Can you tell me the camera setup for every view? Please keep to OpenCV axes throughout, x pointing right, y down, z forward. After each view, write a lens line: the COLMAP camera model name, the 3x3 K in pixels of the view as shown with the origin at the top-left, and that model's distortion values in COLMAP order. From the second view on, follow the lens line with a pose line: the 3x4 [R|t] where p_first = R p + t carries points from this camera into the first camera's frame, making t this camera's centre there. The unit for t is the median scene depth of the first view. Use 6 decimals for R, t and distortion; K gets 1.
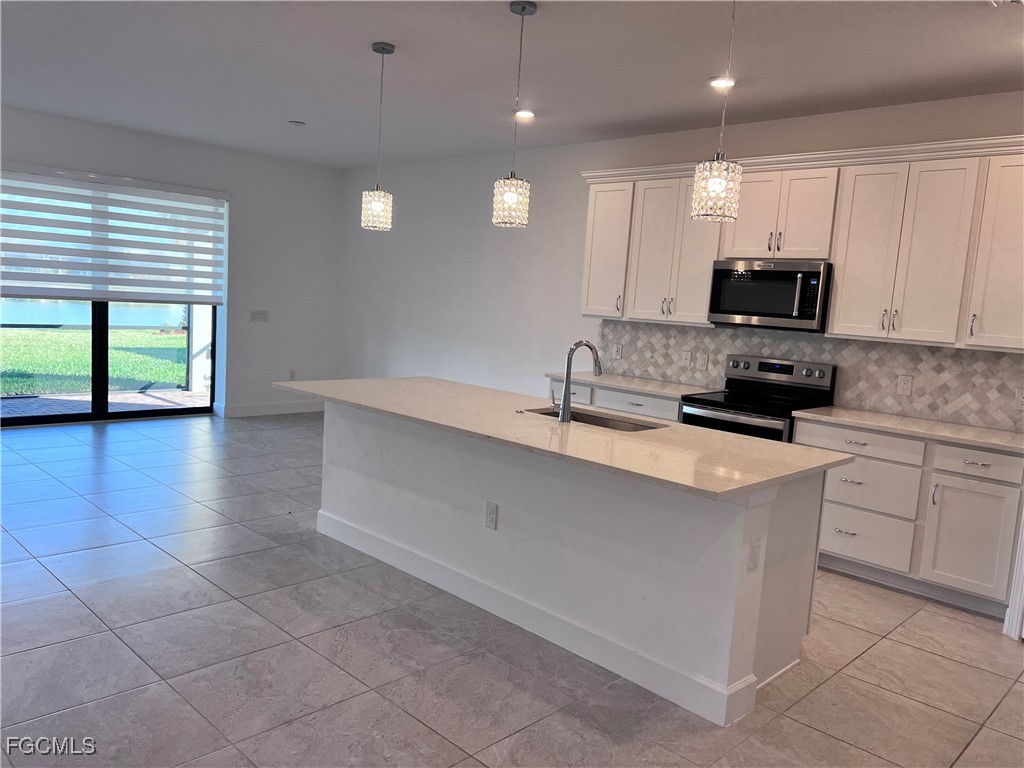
lens RADIAL K [[775.4, 0, 507.7], [0, 775.4, 379.8], [0, 0, 1]] dist [0.046133, -0.026124]
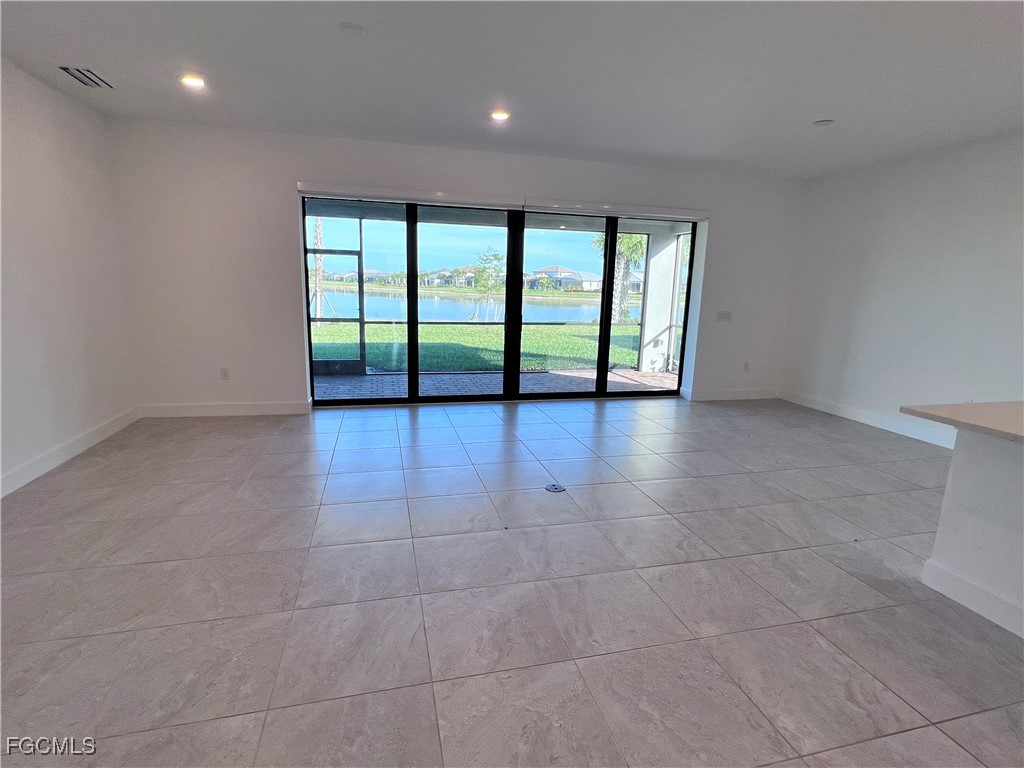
lens RADIAL K [[506.8, 0, 508.5], [0, 506.8, 381.8], [0, 0, 1]] dist [0.000196, -0.001760]
pose [[0.856086, 0.058811, -0.513477, -0.330380], [-0.029812, 0.997470, 0.064541, -0.037794], [0.515974, -0.039945, 0.855673, 0.294626]]
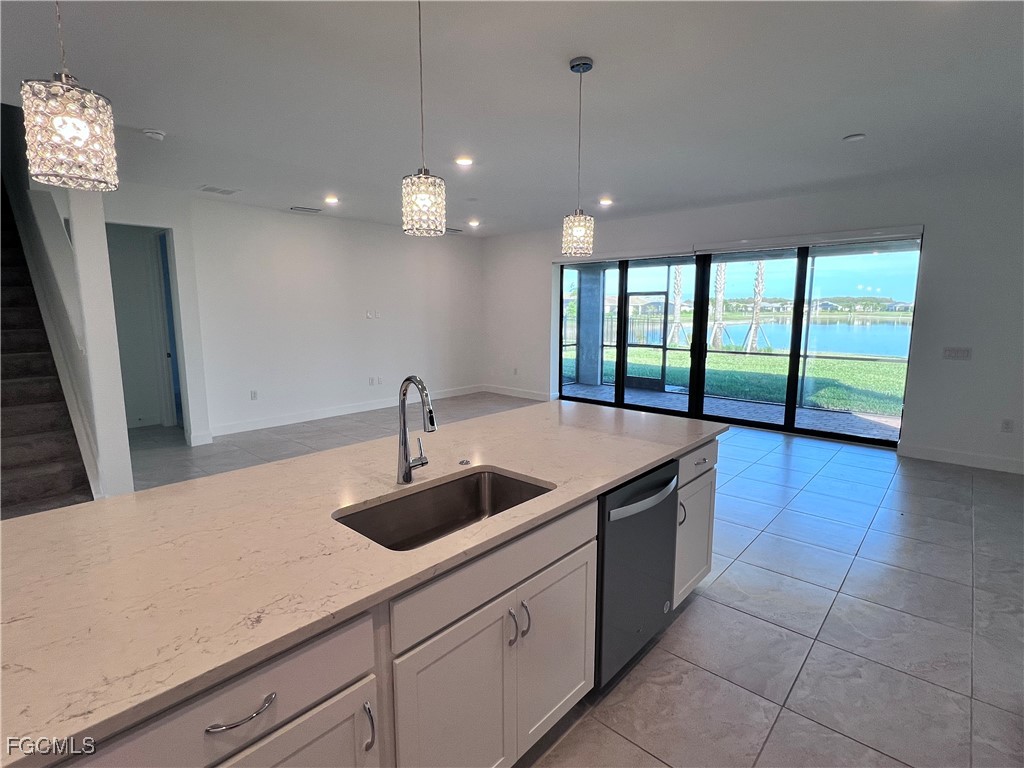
lens RADIAL K [[506.8, 0, 510.1], [0, 506.8, 383.2], [0, 0, 1]] dist [0.000196, -0.001760]
pose [[0.042165, 0.081495, -0.995781, 0.405516], [-0.105672, 0.991441, 0.076665, -0.063765], [0.993507, 0.101994, 0.050416, 0.766078]]
